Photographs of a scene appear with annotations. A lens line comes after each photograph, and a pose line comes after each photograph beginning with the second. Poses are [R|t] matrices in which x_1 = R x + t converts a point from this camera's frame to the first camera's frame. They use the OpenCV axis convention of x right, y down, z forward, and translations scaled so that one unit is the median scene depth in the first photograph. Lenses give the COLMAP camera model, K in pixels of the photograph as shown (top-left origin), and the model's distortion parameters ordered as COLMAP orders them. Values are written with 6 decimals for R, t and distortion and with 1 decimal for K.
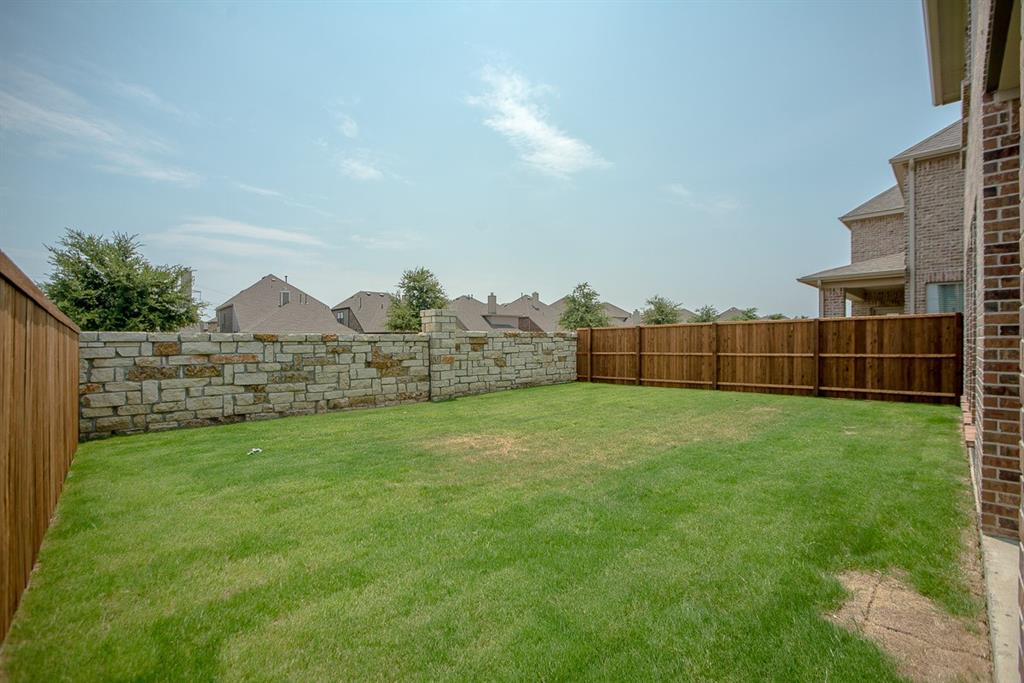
lens RADIAL K [[454.3, 0, 504.4], [0, 454.3, 344.2], [0, 0, 1]] dist [-0.061375, 0.015184]
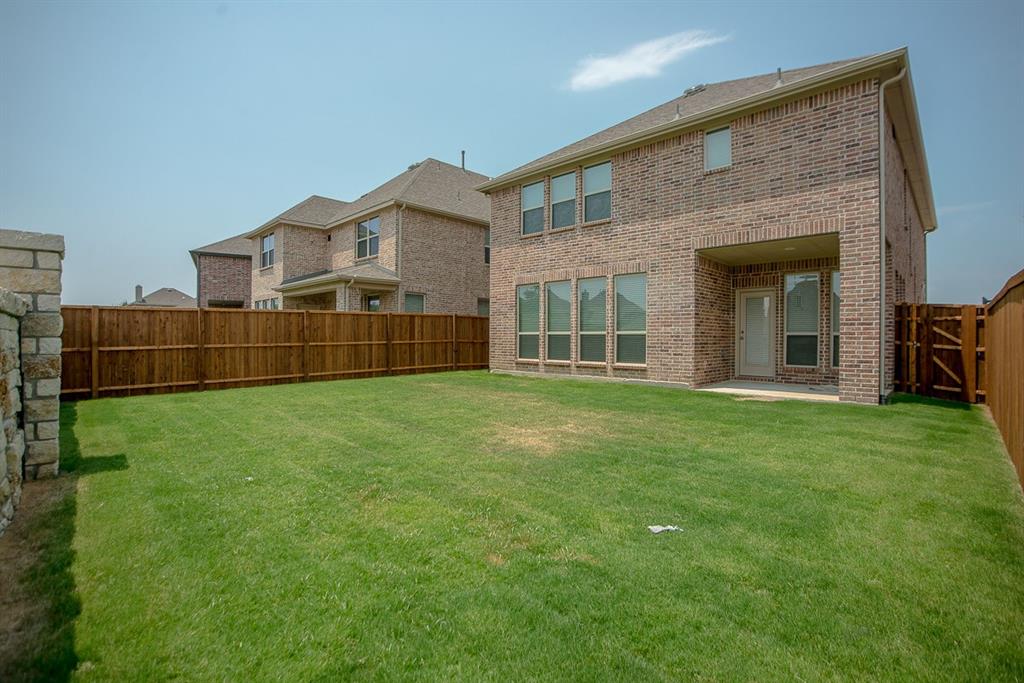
lens RADIAL K [[471.8, 0, 514.8], [0, 471.8, 334.8], [0, 0, 1]] dist [-0.043827, 0.000753]
pose [[-0.025995, 0.002543, 0.999659, -0.493872], [0.007704, 0.999968, -0.002344, 0.008060], [-0.999632, 0.007640, -0.026014, 0.556102]]
